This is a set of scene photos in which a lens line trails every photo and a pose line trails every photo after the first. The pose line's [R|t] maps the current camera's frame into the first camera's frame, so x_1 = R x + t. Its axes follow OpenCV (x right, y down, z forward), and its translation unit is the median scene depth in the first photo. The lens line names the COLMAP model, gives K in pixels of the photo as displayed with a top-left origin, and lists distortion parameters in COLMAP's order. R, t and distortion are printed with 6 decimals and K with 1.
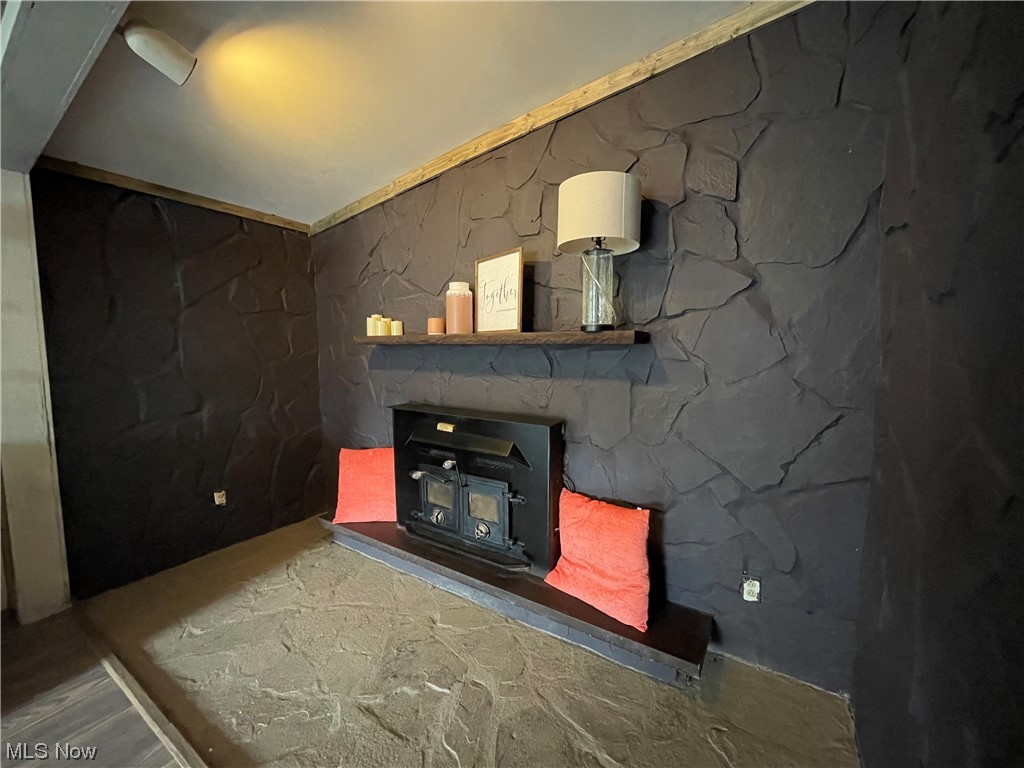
lens RADIAL K [[412.9, 0, 512.7], [0, 412.9, 381.6], [0, 0, 1]] dist [-0.000675, -0.000296]
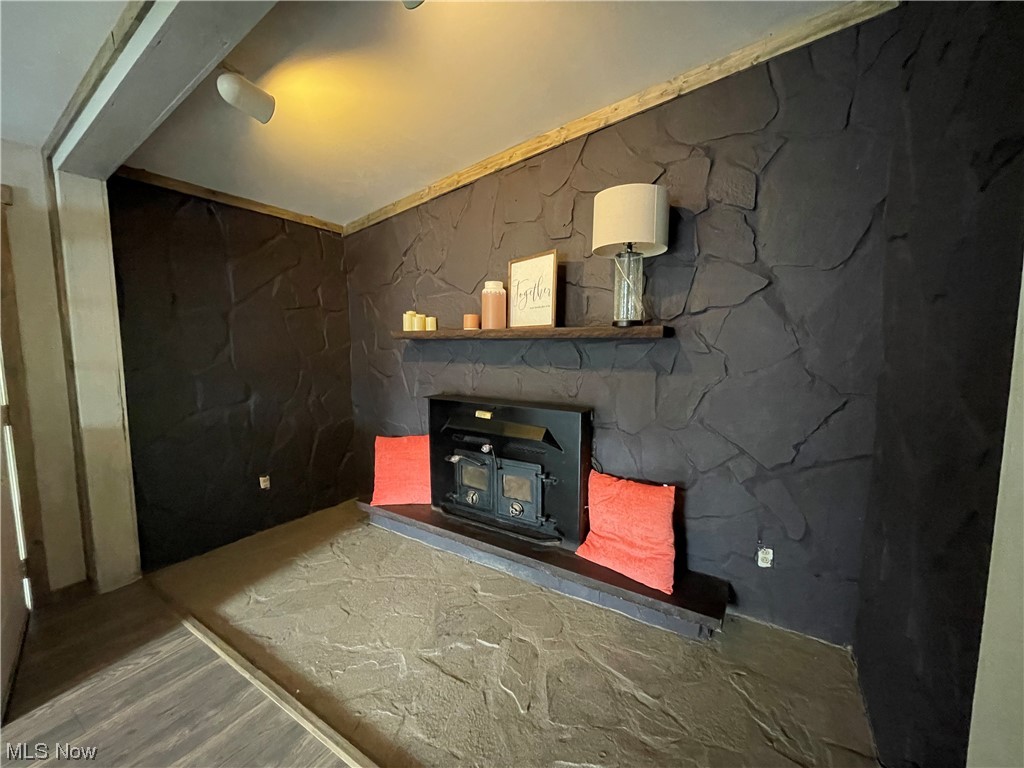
lens RADIAL K [[412.9, 0, 512.5], [0, 412.9, 382.3], [0, 0, 1]] dist [-0.000675, -0.000296]
pose [[0.999981, 0.001077, 0.006057, -0.111771], [-0.001132, 0.999958, 0.009100, 0.018518], [-0.006047, -0.009106, 0.999940, -0.109852]]
